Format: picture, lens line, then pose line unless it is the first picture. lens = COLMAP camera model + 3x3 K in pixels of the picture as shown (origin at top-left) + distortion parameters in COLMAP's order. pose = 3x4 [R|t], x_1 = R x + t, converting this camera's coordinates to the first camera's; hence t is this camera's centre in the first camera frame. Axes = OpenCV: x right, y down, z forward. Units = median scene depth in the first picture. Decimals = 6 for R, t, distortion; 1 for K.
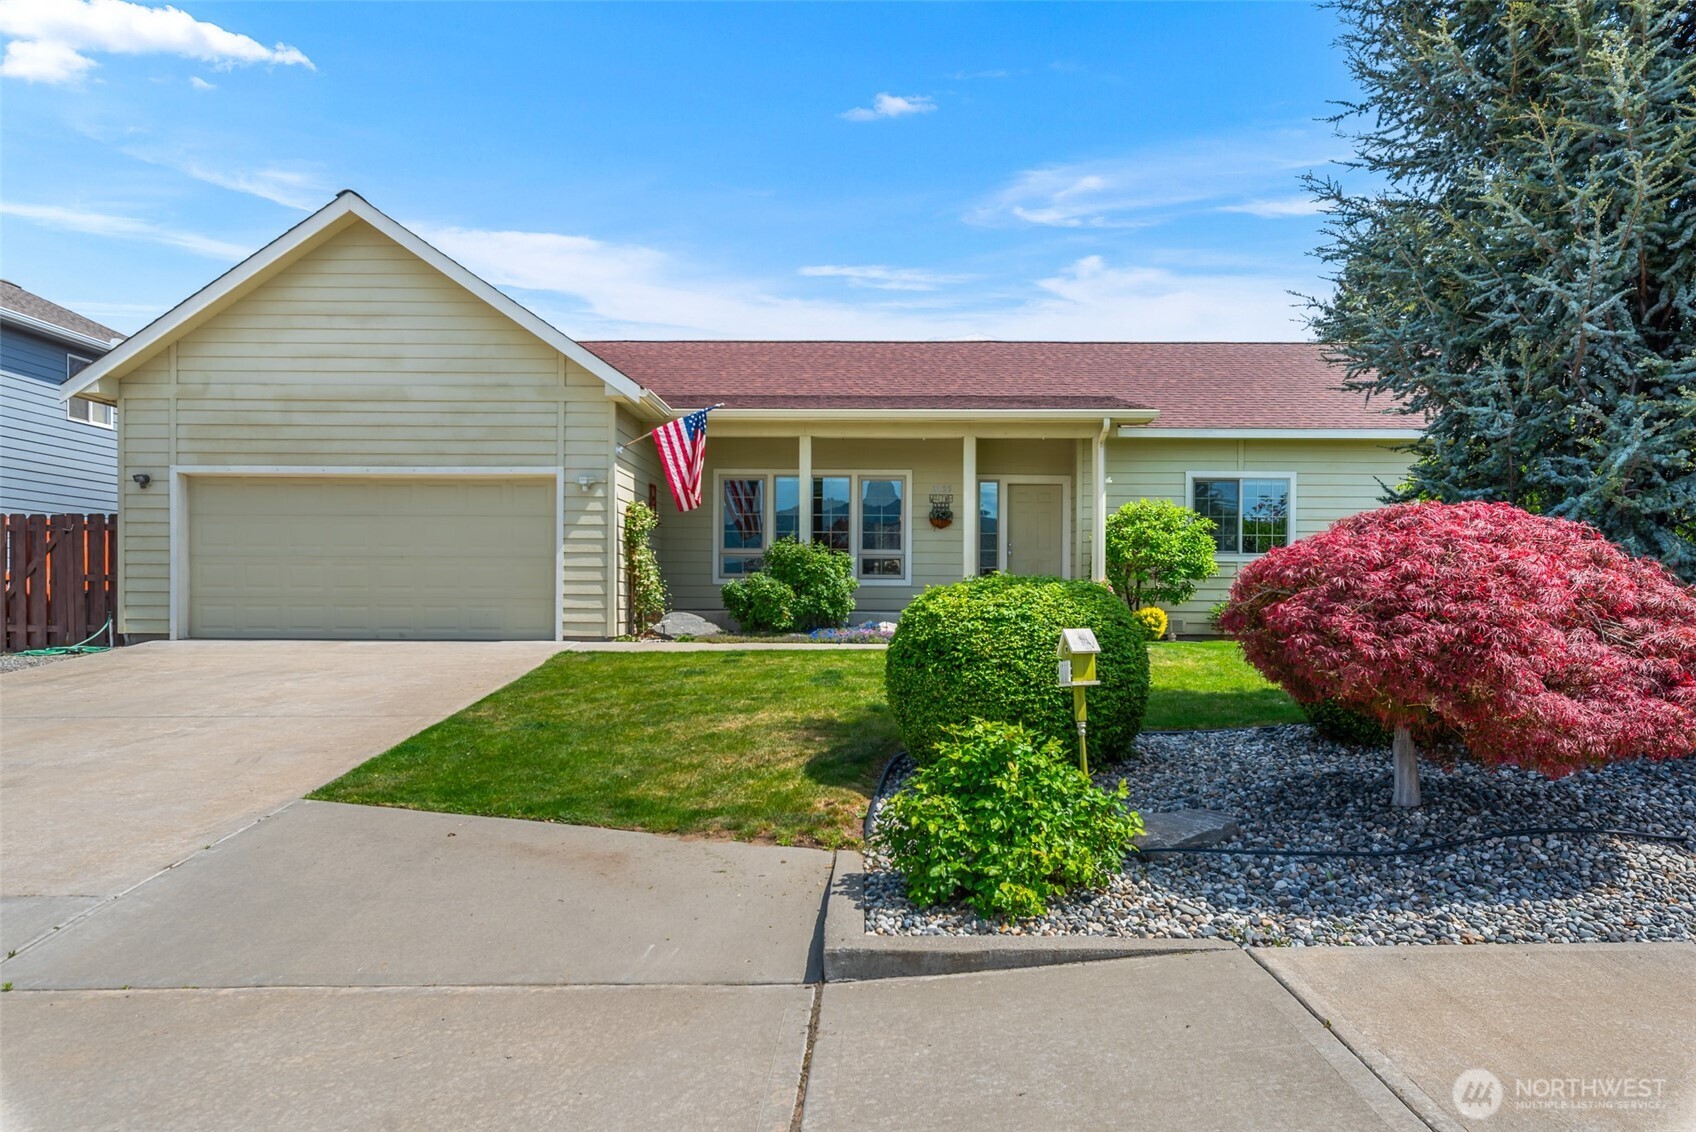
lens RADIAL K [[1108.7, 0, 848.9], [0, 1108.7, 596.1], [0, 0, 1]] dist [-0.001002, 0.002445]
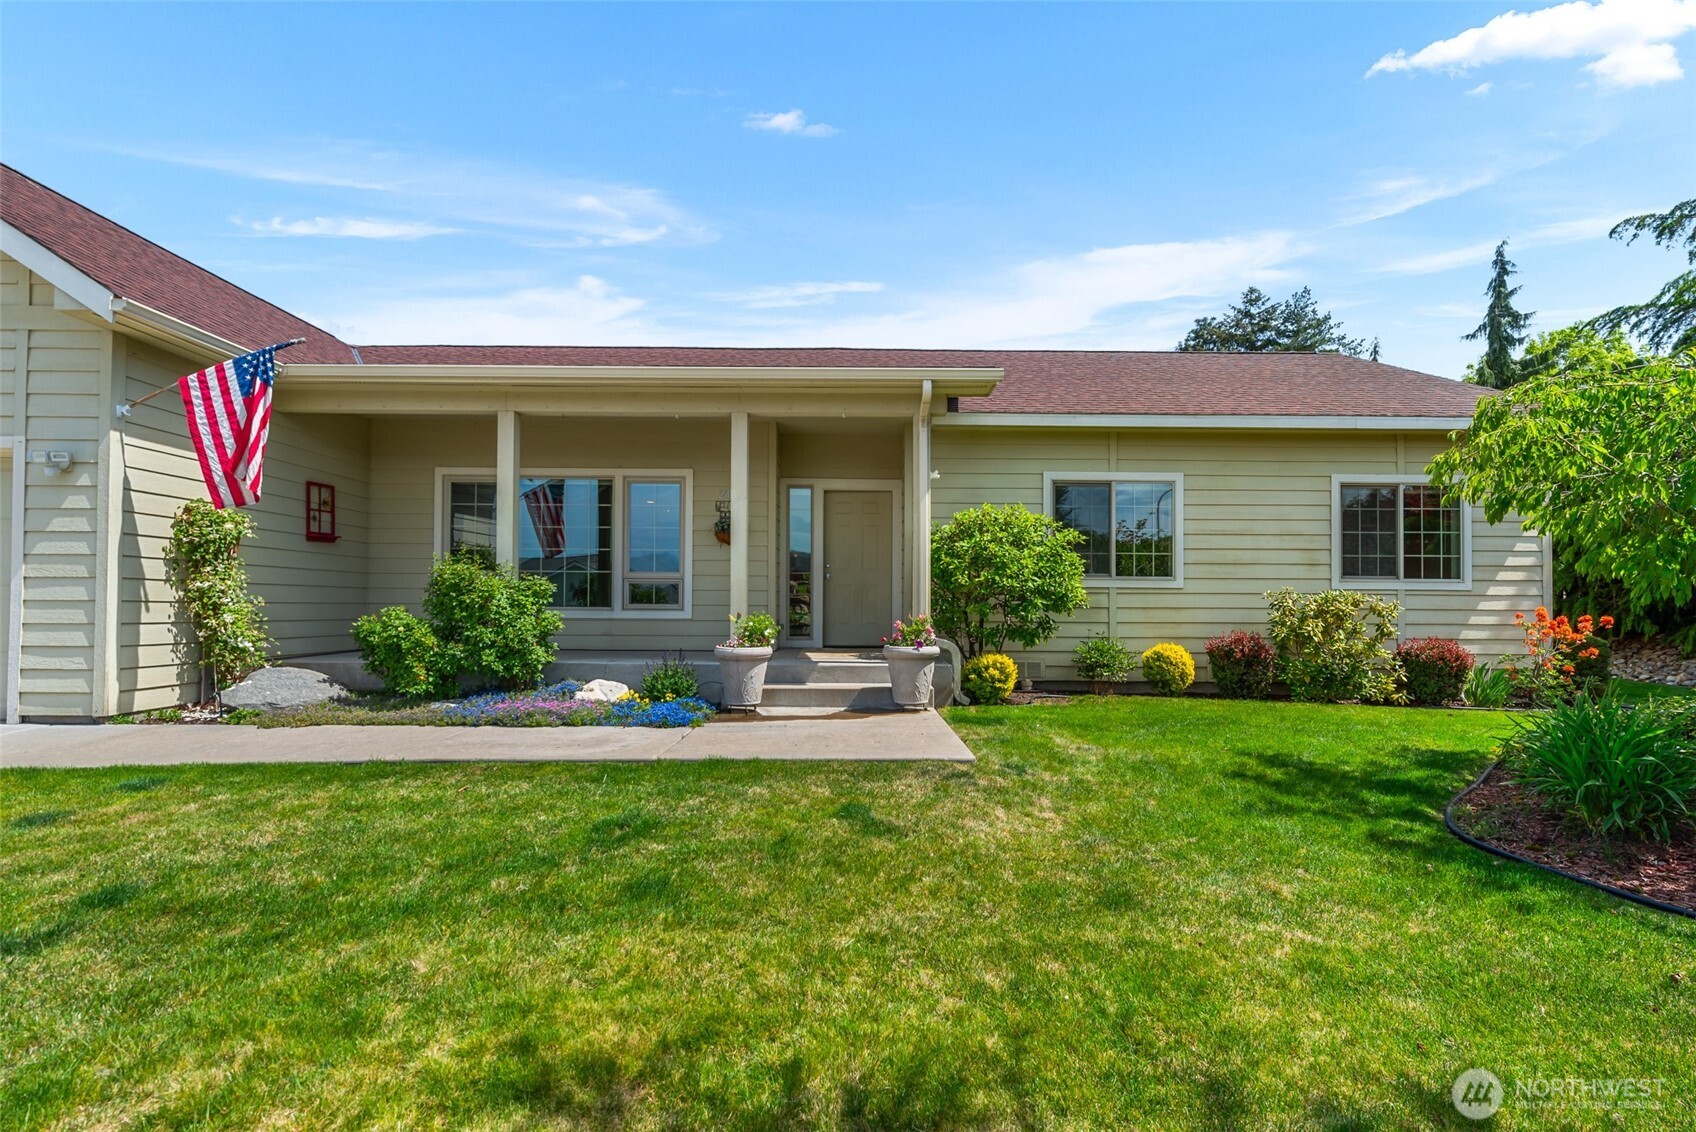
lens RADIAL K [[745.5, 0, 837.9], [0, 745.5, 592.0], [0, 0, 1]] dist [0.000138, -0.001185]
pose [[0.999810, -0.002000, 0.019374, 0.180007], [0.002349, 0.999836, -0.017977, -0.022747], [-0.019334, 0.018019, 0.999651, 0.579427]]
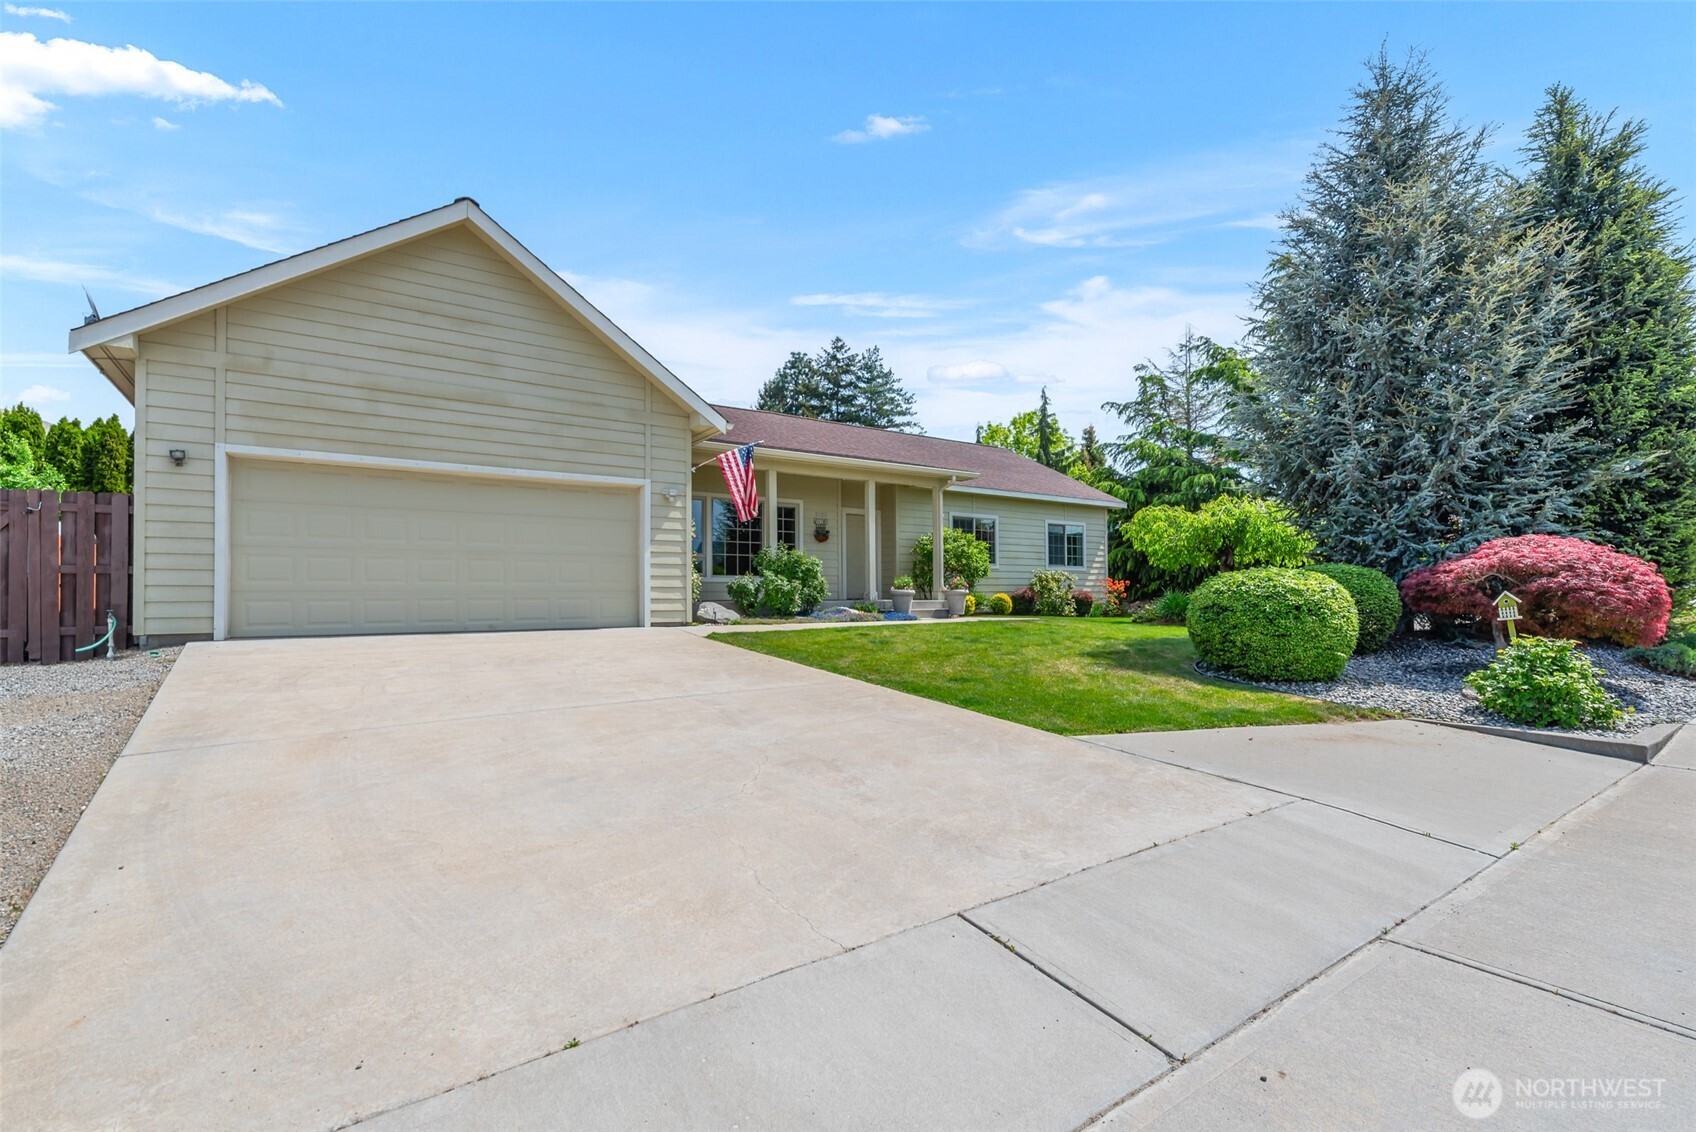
lens RADIAL K [[745.5, 0, 857.7], [0, 745.5, 572.9], [0, 0, 1]] dist [0.000138, -0.001185]
pose [[0.821525, 0.007941, 0.570118, -0.524946], [0.008810, 0.999607, -0.026618, 0.006129], [-0.570105, 0.026890, 0.821132, 0.219888]]
